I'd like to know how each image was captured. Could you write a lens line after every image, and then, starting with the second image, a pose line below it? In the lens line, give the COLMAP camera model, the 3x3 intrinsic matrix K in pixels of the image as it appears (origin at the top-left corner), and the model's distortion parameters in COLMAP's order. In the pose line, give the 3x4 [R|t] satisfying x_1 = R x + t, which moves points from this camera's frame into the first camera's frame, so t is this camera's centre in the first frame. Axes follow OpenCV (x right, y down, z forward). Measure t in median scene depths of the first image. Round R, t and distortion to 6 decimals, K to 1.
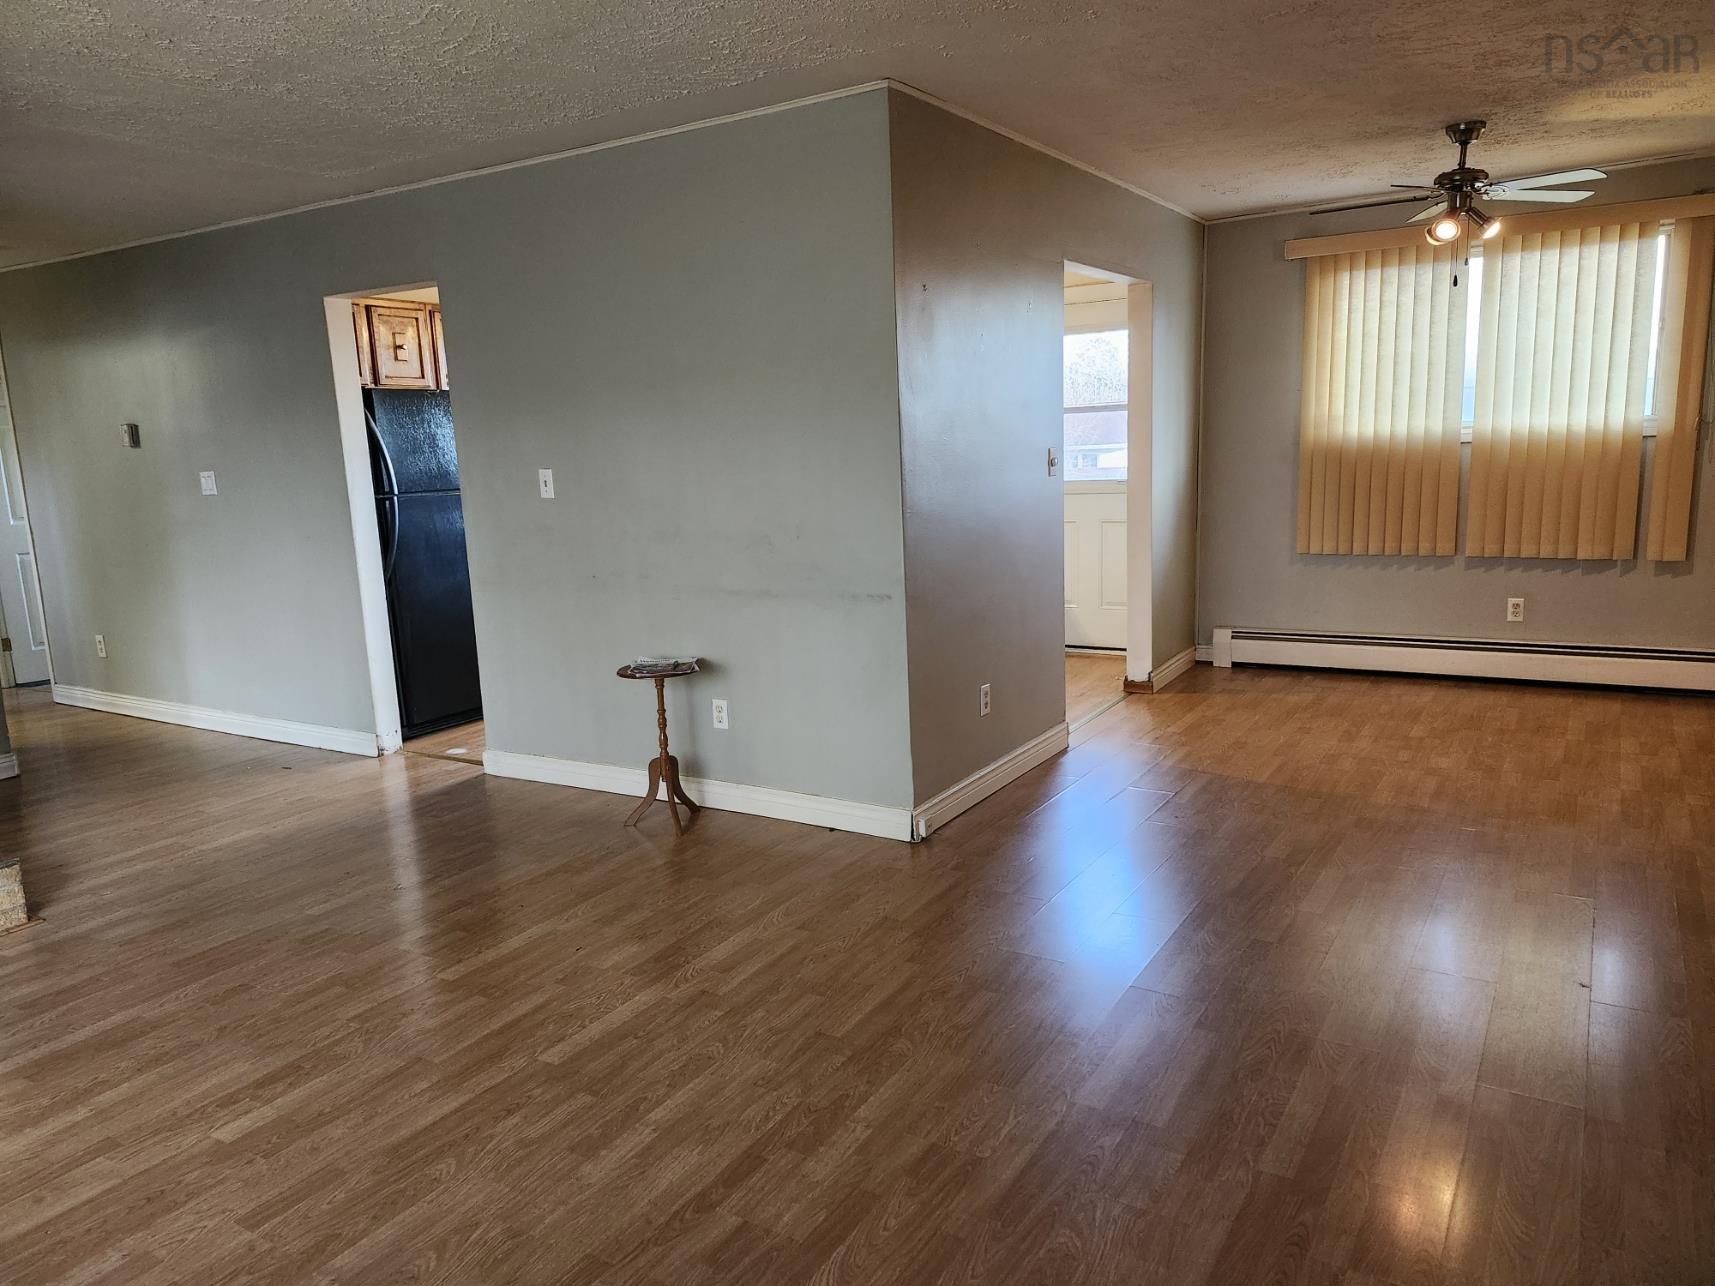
lens RADIAL K [[1185.7, 0, 857.8], [0, 1185.7, 645.1], [0, 0, 1]] dist [-0.001307, -0.001970]
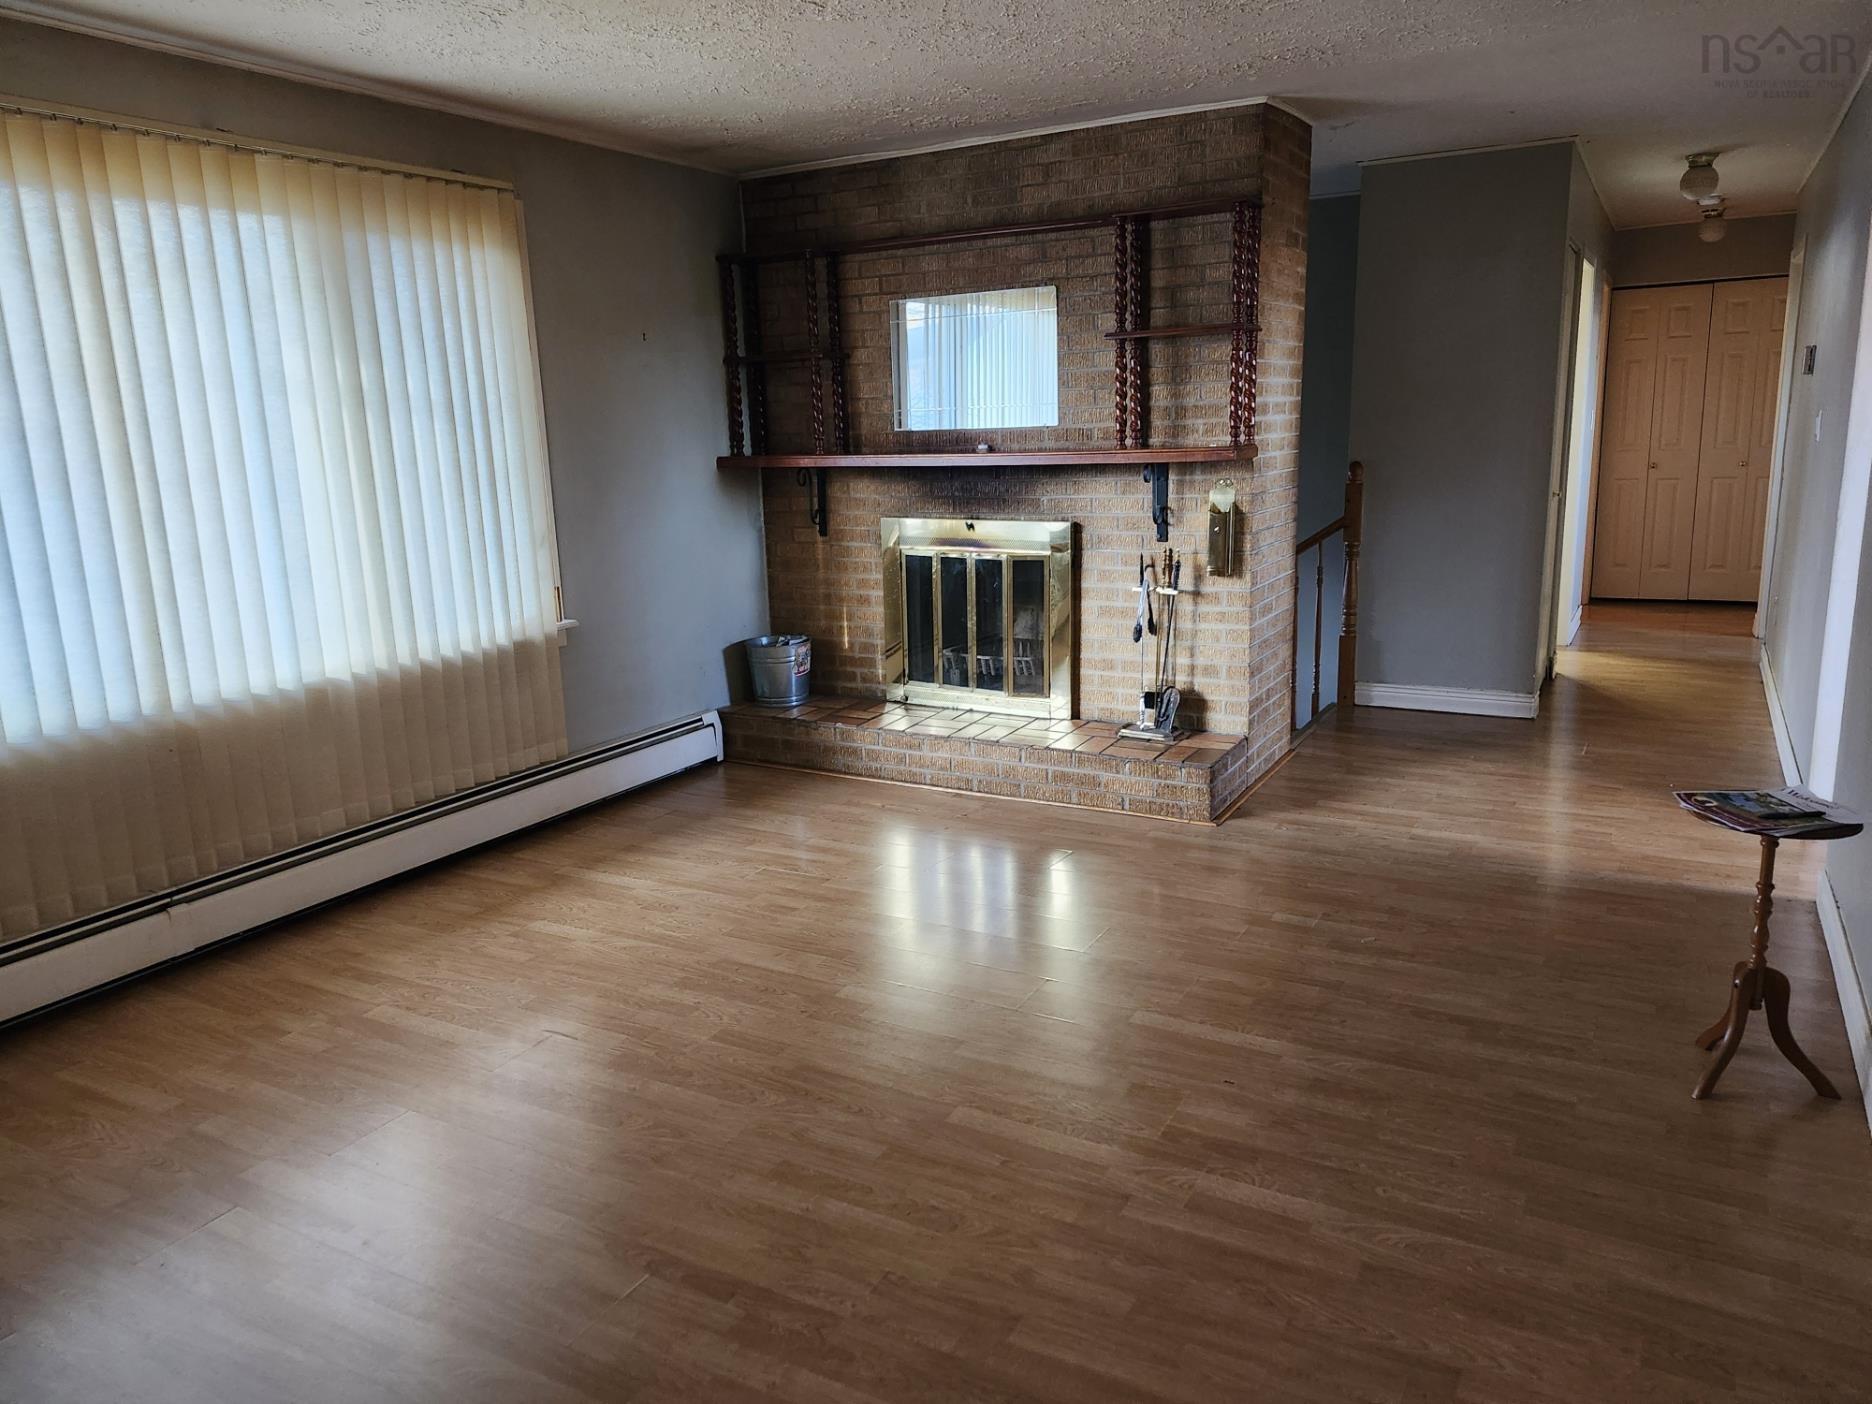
lens RADIAL K [[1294.3, 0, 935.9], [0, 1294.3, 702.6], [0, 0, 1]] dist [-0.001307, -0.001970]
pose [[0.034853, 0.254533, -0.966436, 0.544297], [-0.151911, 0.957136, 0.246605, -0.165736], [0.987779, 0.138217, 0.072025, 0.799780]]
